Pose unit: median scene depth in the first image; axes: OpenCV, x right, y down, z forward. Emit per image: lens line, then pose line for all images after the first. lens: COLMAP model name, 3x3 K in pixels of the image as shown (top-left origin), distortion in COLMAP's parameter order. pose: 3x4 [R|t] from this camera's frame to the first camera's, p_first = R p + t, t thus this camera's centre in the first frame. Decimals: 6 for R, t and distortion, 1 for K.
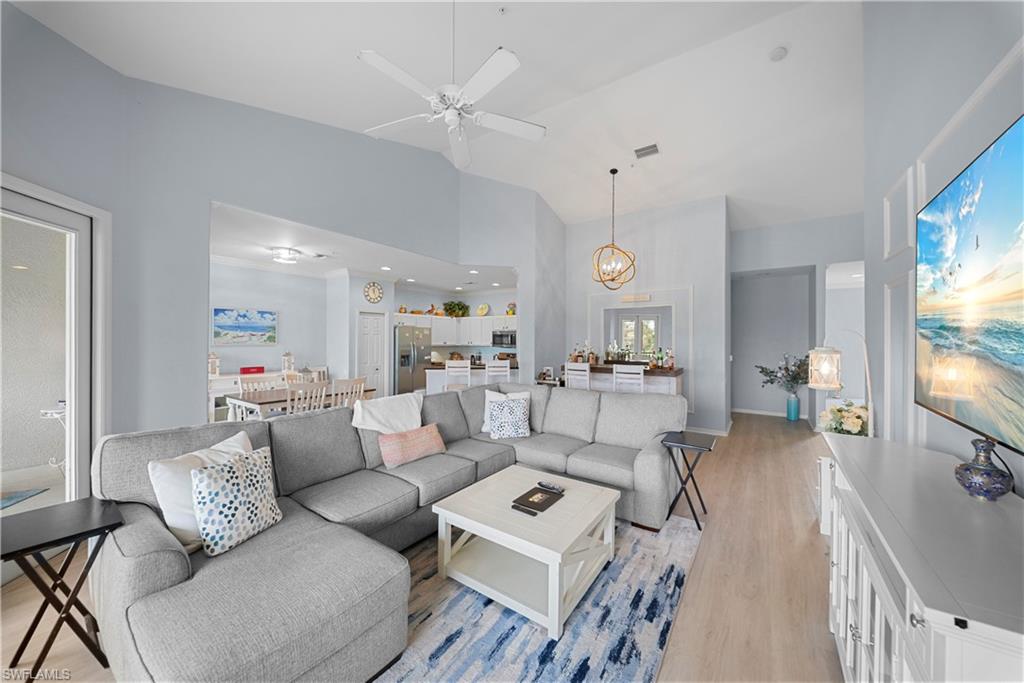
lens RADIAL K [[362.3, 0, 504.9], [0, 362.3, 327.0], [0, 0, 1]] dist [0.006656, -0.003683]
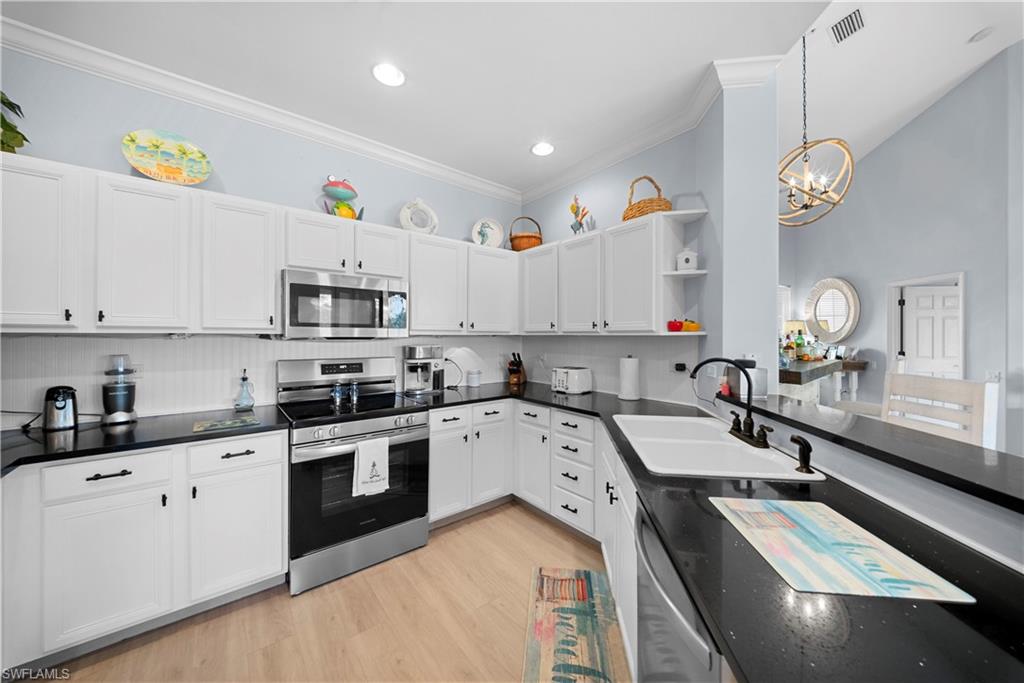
lens RADIAL K [[362.3, 0, 513.7], [0, 362.3, 333.9], [0, 0, 1]] dist [0.006656, -0.003683]
pose [[0.265340, 0.002591, 0.964151, -0.305021], [-0.034440, 0.999384, 0.006793, 0.063862], [-0.963540, -0.035008, 0.265266, 1.105838]]
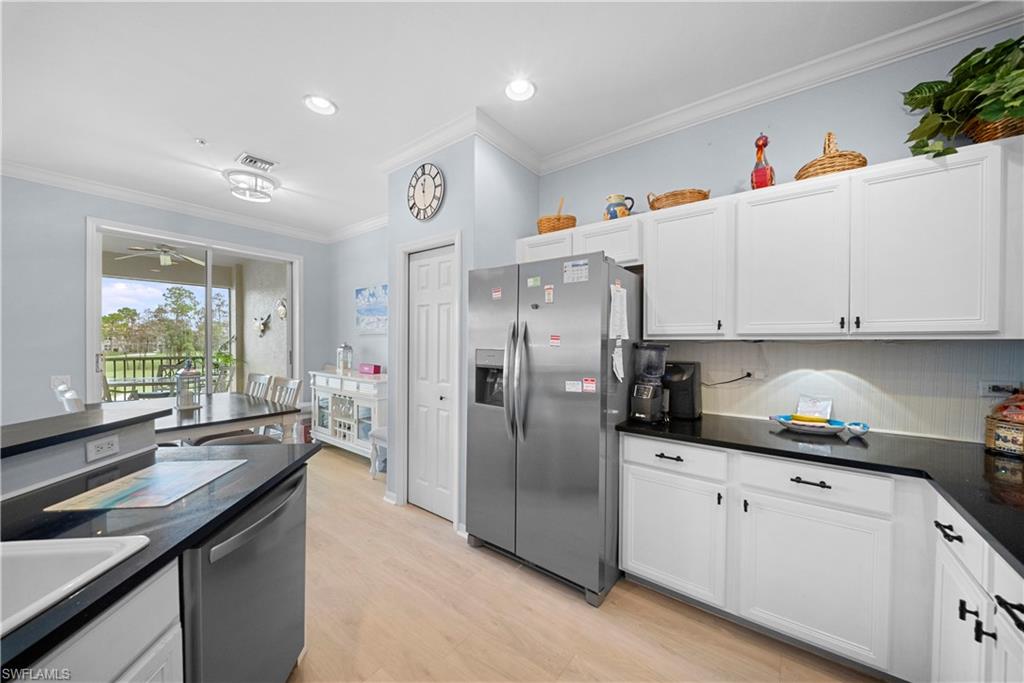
lens RADIAL K [[362.3, 0, 510.5], [0, 362.3, 351.4], [0, 0, 1]] dist [0.006656, -0.003683]
pose [[-0.024230, 0.025555, -0.999380, 0.017690], [0.028768, 0.999277, 0.024855, 0.069971], [0.999292, -0.028148, -0.024947, 1.210024]]
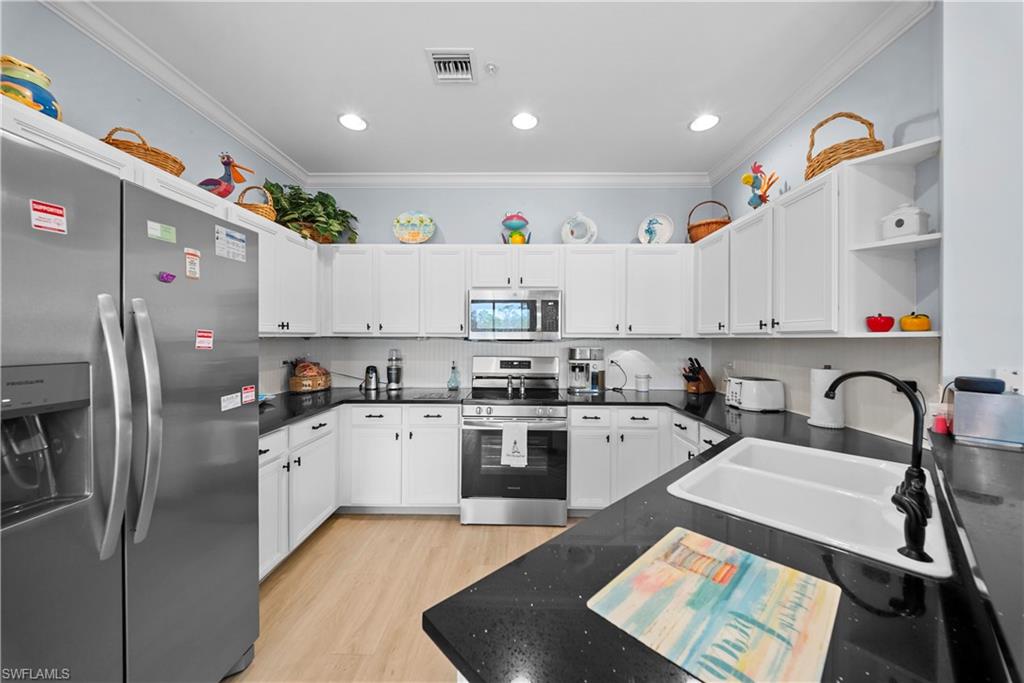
lens RADIAL K [[362.3, 0, 511.1], [0, 362.3, 339.2], [0, 0, 1]] dist [0.006656, -0.003683]
pose [[0.826027, -0.001724, 0.563629, -0.255341], [-0.019729, 0.999294, 0.031971, 0.060531], [-0.563286, -0.037529, 0.825409, 0.987405]]
